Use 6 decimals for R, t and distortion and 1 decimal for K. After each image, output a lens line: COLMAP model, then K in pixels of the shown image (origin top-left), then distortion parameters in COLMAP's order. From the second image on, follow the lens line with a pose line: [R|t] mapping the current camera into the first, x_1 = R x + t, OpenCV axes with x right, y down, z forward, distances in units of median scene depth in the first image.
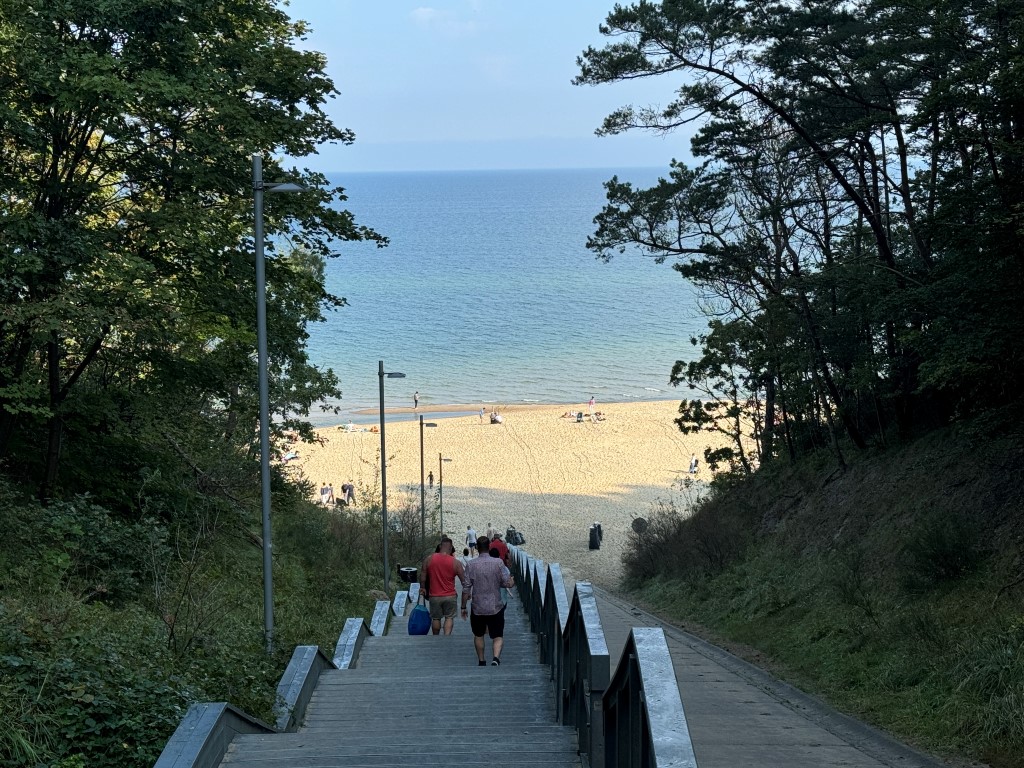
lens RADIAL K [[1652.3, 0, 512.4], [0, 1652.3, 387.4], [0, 0, 1]] dist [0.104571, 0.000000]
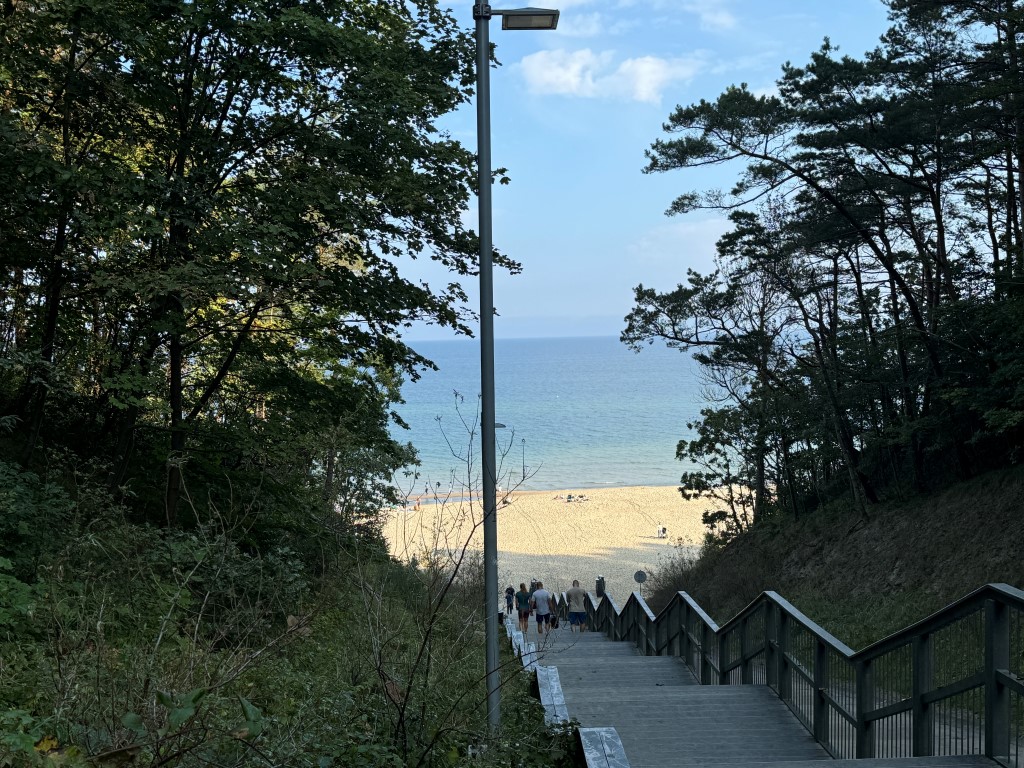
lens RADIAL K [[1124.2, 0, 508.2], [0, 1124.2, 380.1], [0, 0, 1]] dist [0.109577, 0.000000]
pose [[0.999855, -0.008981, 0.014484, -0.049984], [0.010331, 0.995332, -0.095959, 0.022535], [-0.013555, 0.096095, 0.995280, 0.185496]]
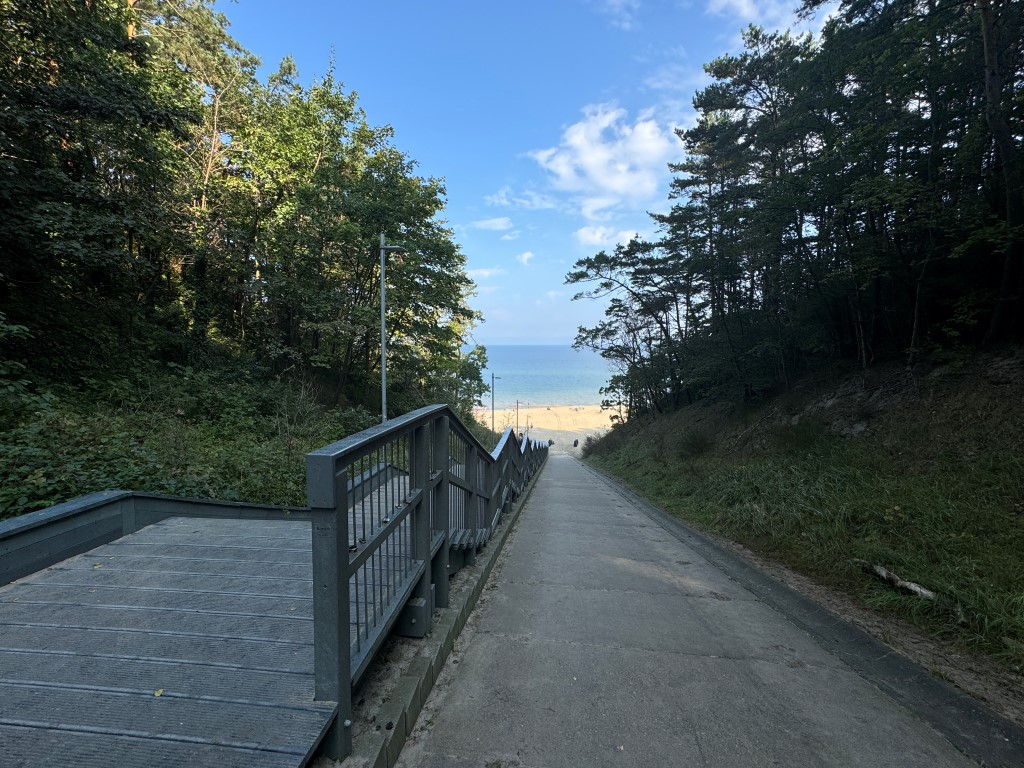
lens RADIAL K [[451.9, 0, 514.8], [0, 451.9, 381.6], [0, 0, 1]] dist [-0.000470, 0.000017]
pose [[0.994558, 0.024508, -0.101259, 0.026625], [-0.029524, 0.998395, -0.048338, 0.024567], [0.099912, 0.051064, 0.993685, 0.145762]]
